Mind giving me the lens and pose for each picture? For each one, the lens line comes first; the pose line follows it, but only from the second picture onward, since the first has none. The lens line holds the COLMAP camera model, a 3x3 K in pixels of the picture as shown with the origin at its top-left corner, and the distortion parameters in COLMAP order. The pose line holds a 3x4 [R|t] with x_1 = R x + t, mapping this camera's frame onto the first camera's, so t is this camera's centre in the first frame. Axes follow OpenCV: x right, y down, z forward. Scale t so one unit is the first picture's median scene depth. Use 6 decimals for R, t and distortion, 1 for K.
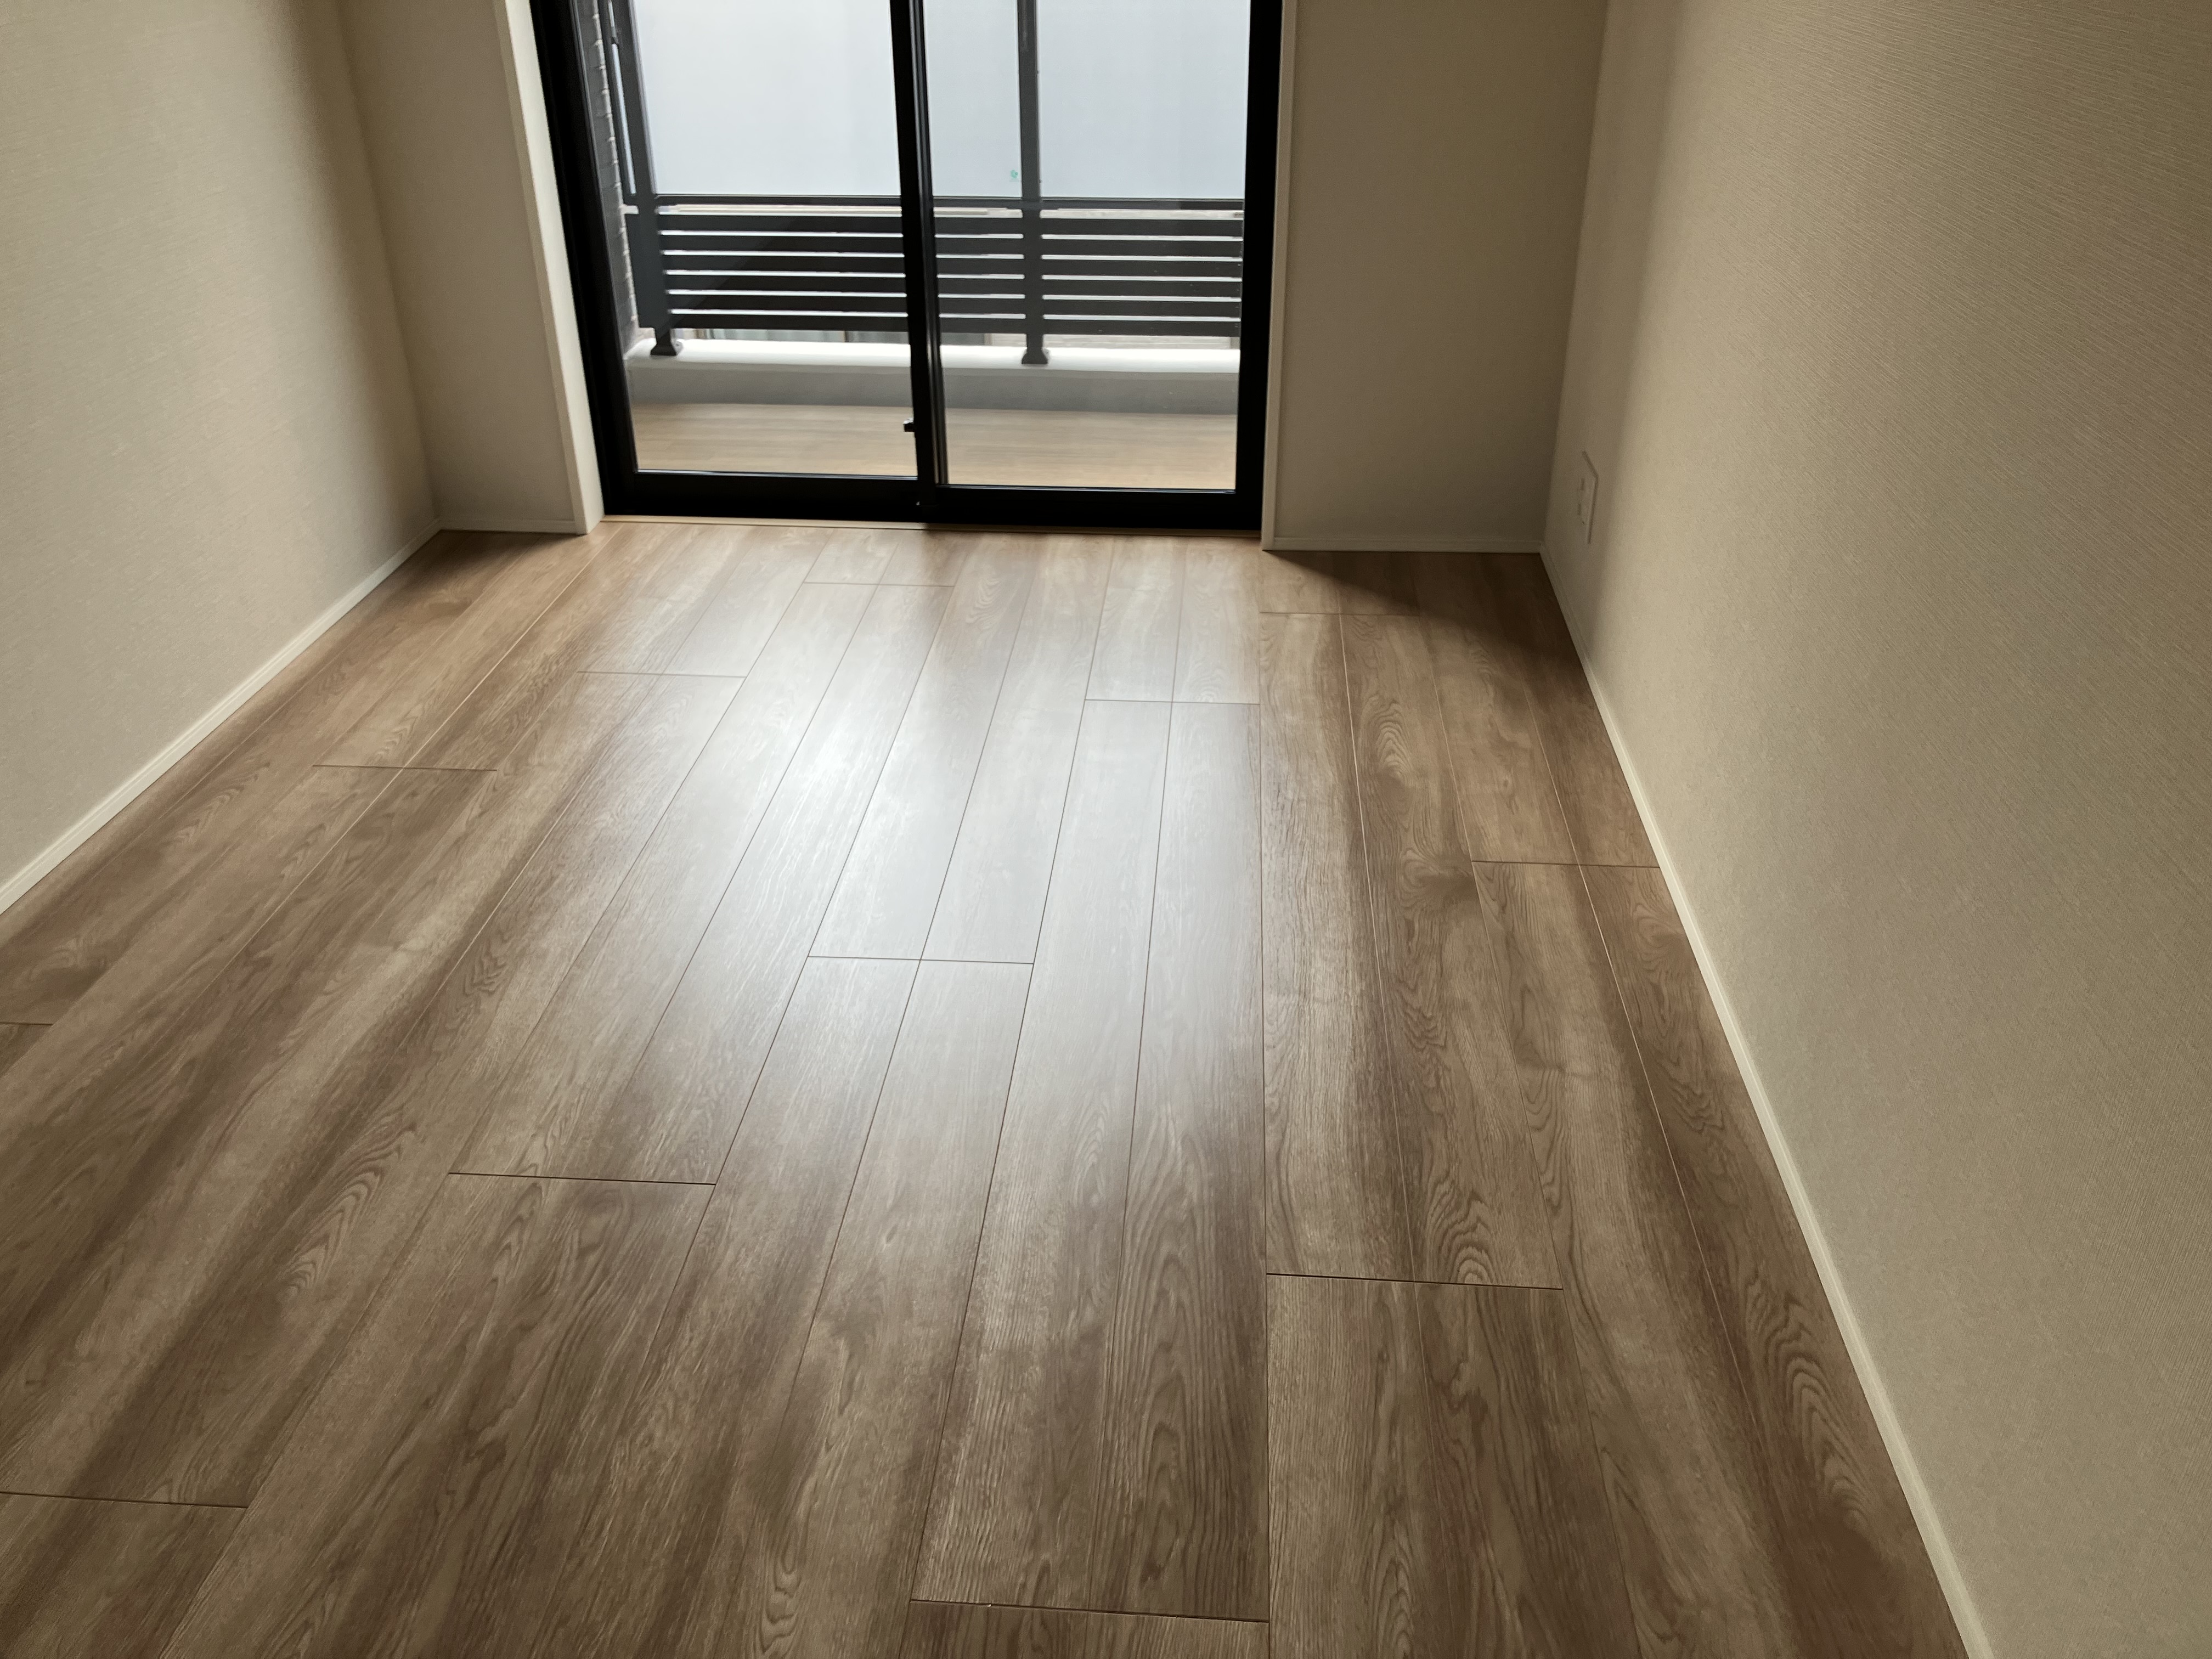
lens RADIAL K [[1797.9, 0, 1087.5], [0, 1797.9, 818.2], [0, 0, 1]] dist [0.010045, -0.012113]
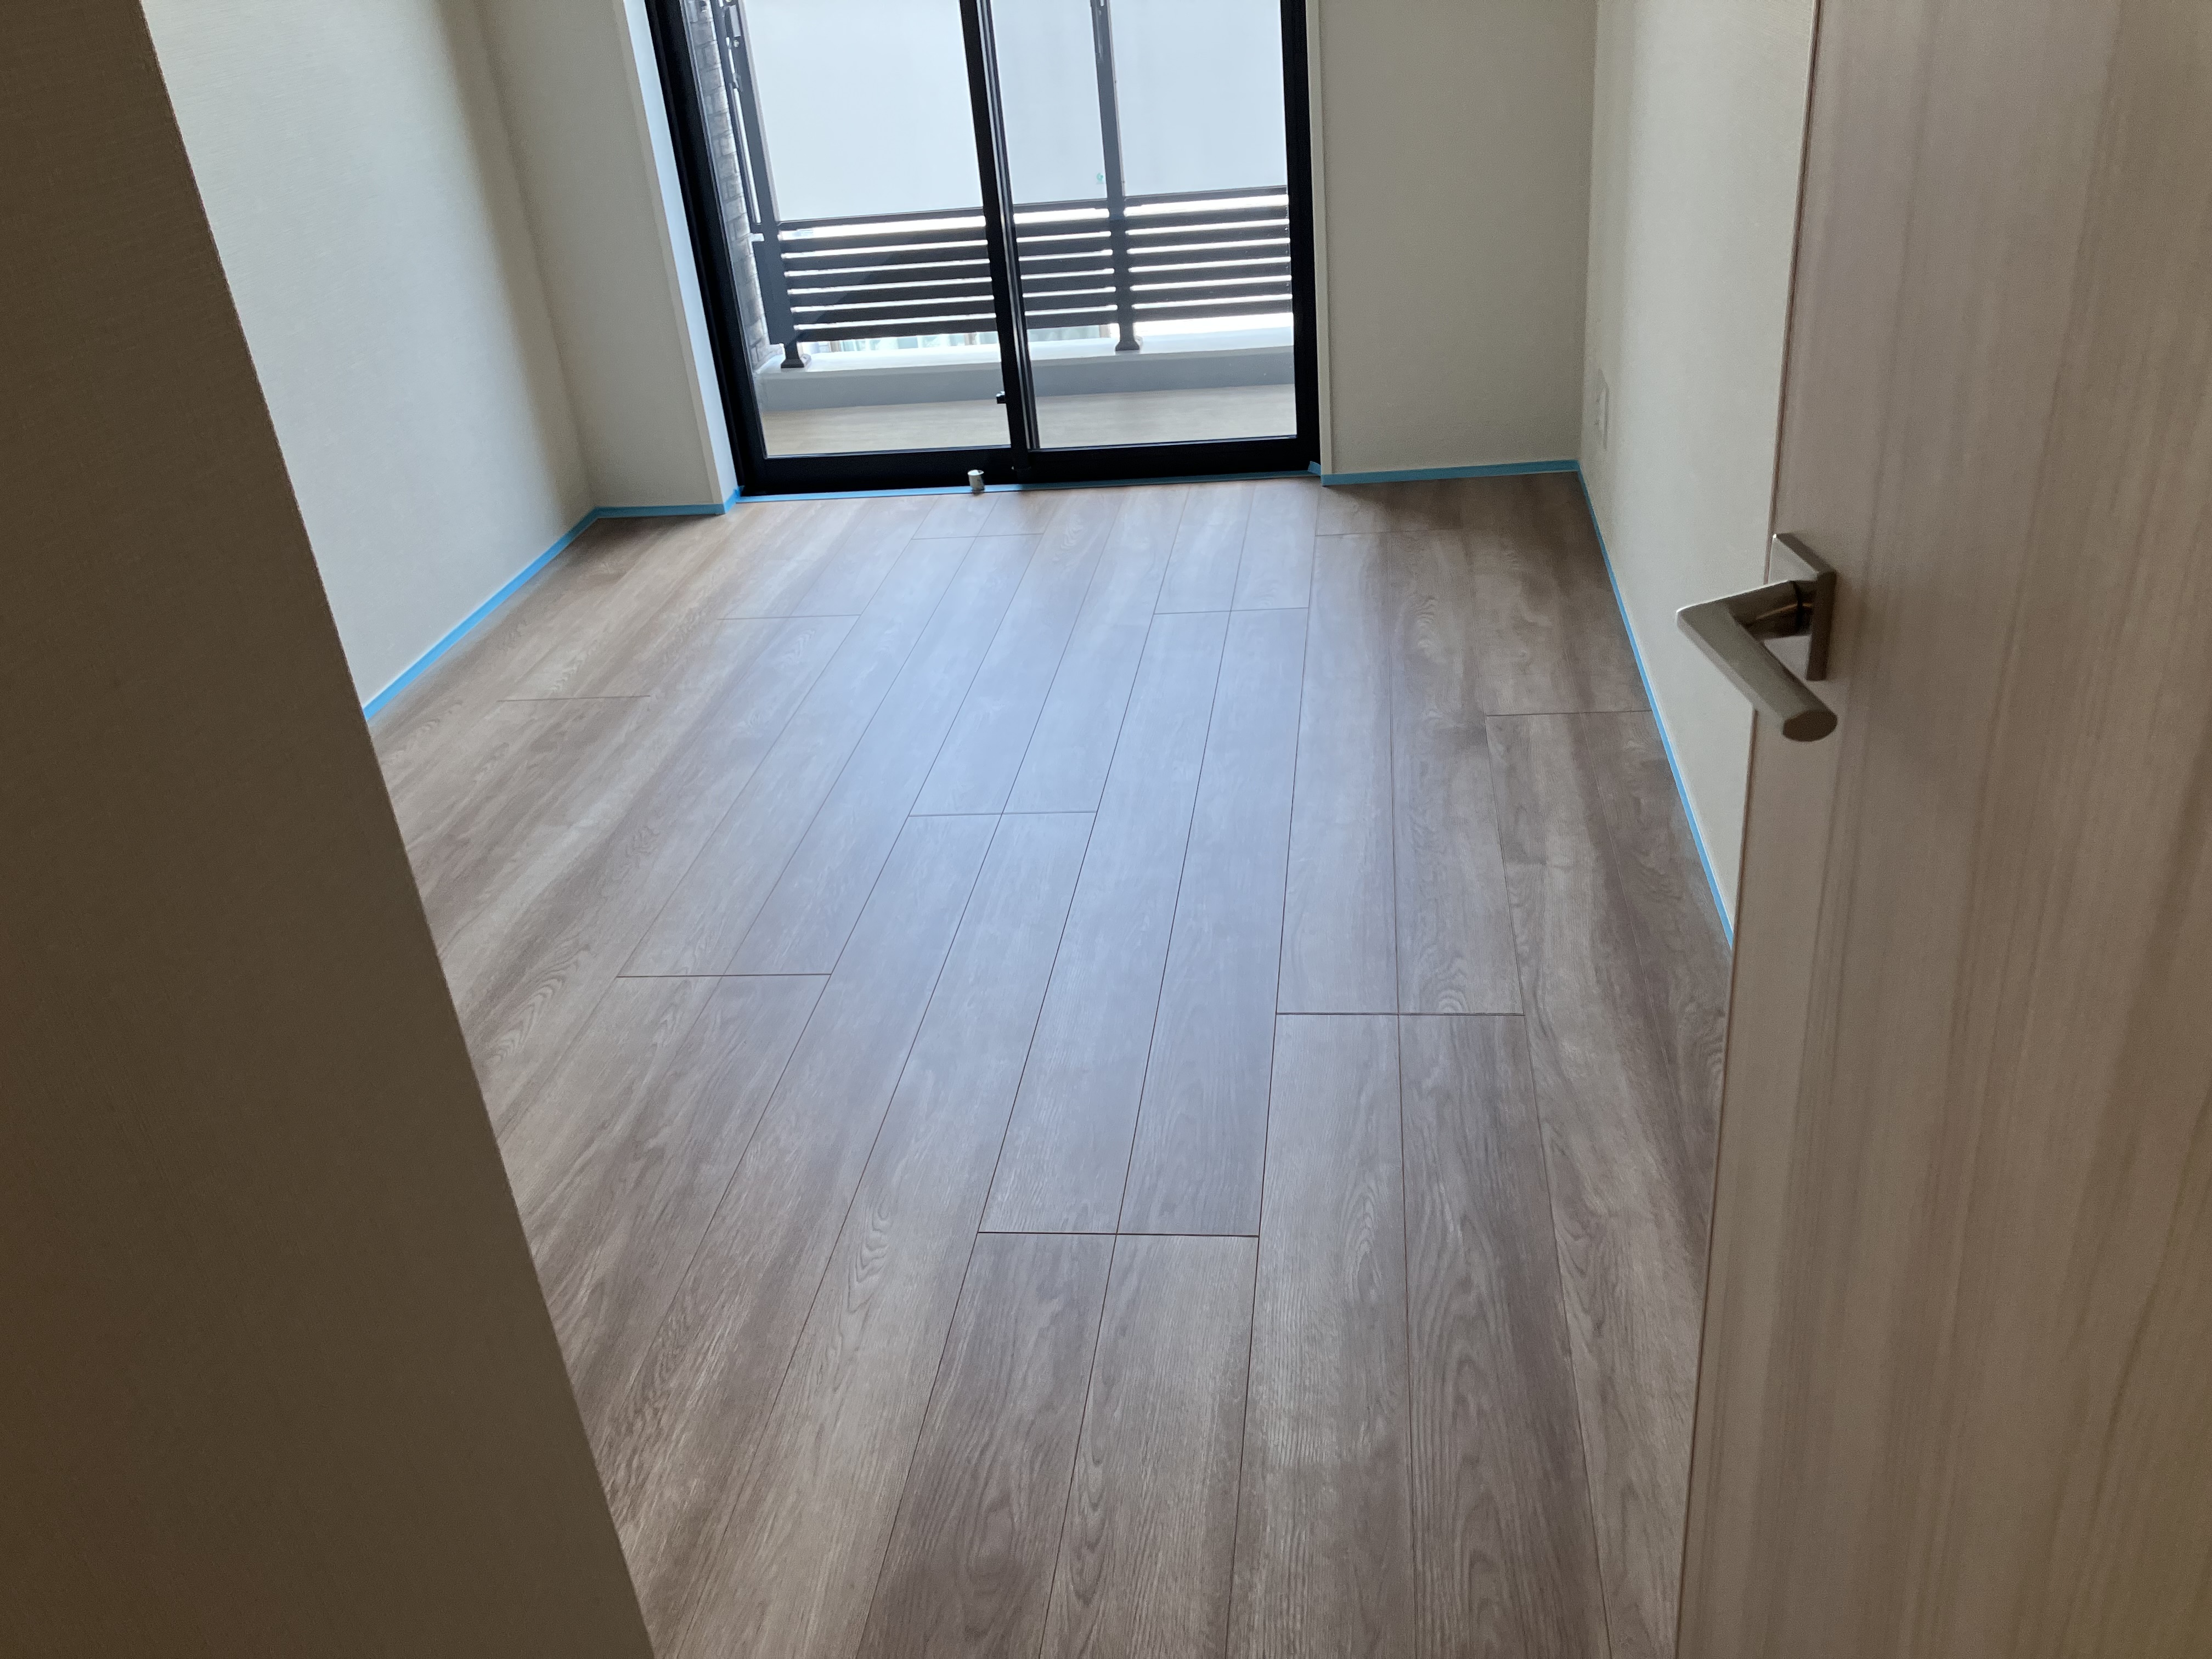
lens RADIAL K [[1797.9, 0, 1103.7], [0, 1797.9, 807.6], [0, 0, 1]] dist [0.010045, -0.012113]
pose [[0.995477, -0.049122, -0.081315, 0.091028], [0.047237, 0.998572, -0.024947, 0.143648], [0.082424, 0.020993, 0.996376, -0.221272]]
